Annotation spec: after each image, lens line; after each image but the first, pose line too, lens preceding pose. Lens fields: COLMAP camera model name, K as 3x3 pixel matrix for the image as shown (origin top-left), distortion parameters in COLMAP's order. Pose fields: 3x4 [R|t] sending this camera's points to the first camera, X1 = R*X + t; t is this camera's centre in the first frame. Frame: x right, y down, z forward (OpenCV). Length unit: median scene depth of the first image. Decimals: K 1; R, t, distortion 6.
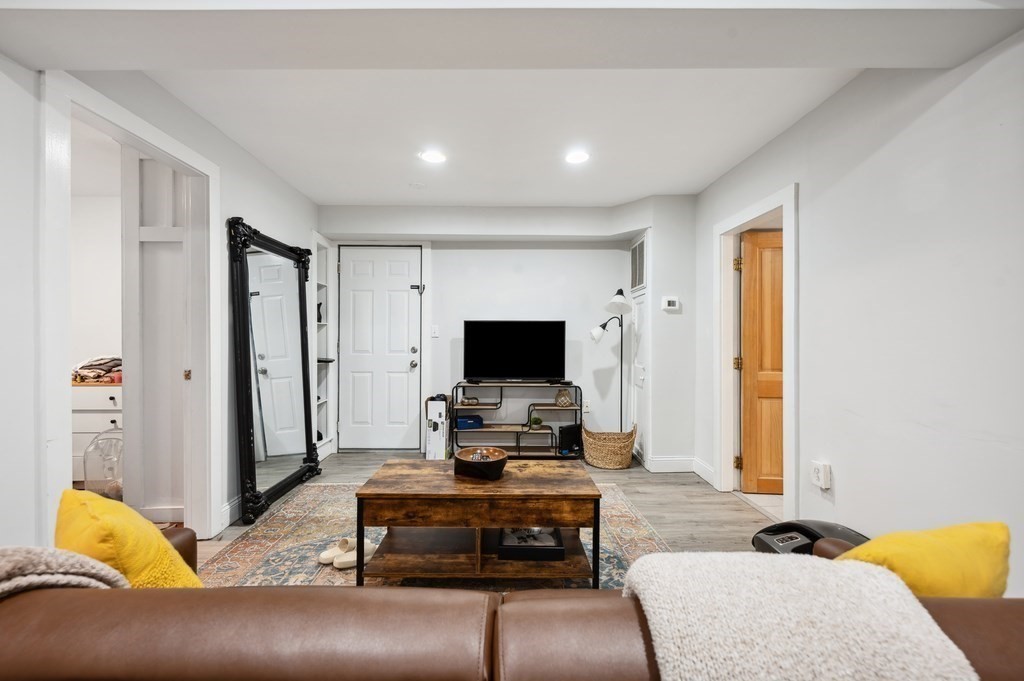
lens RADIAL K [[415.2, 0, 509.4], [0, 415.2, 339.6], [0, 0, 1]] dist [-0.001342, -0.000184]
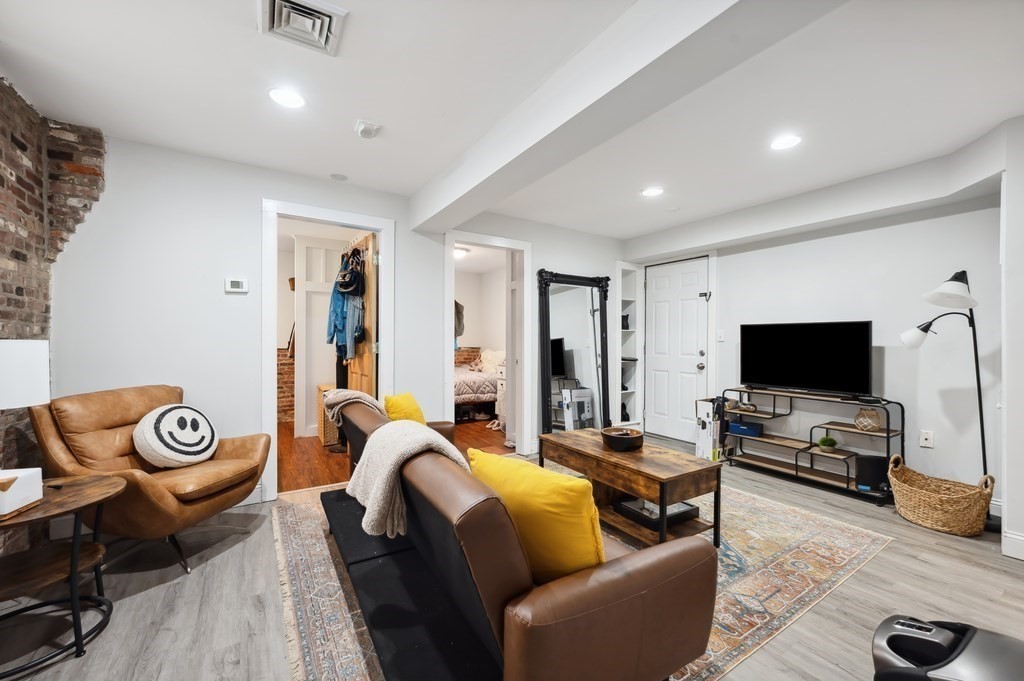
lens RADIAL K [[415.2, 0, 509.4], [0, 415.2, 339.6], [0, 0, 1]] dist [-0.001342, -0.000184]
pose [[0.521418, 0.000028, -0.853301, 0.465282], [-0.006674, 0.999970, -0.004045, -0.002745], [0.853275, 0.007804, 0.521402, 0.014575]]
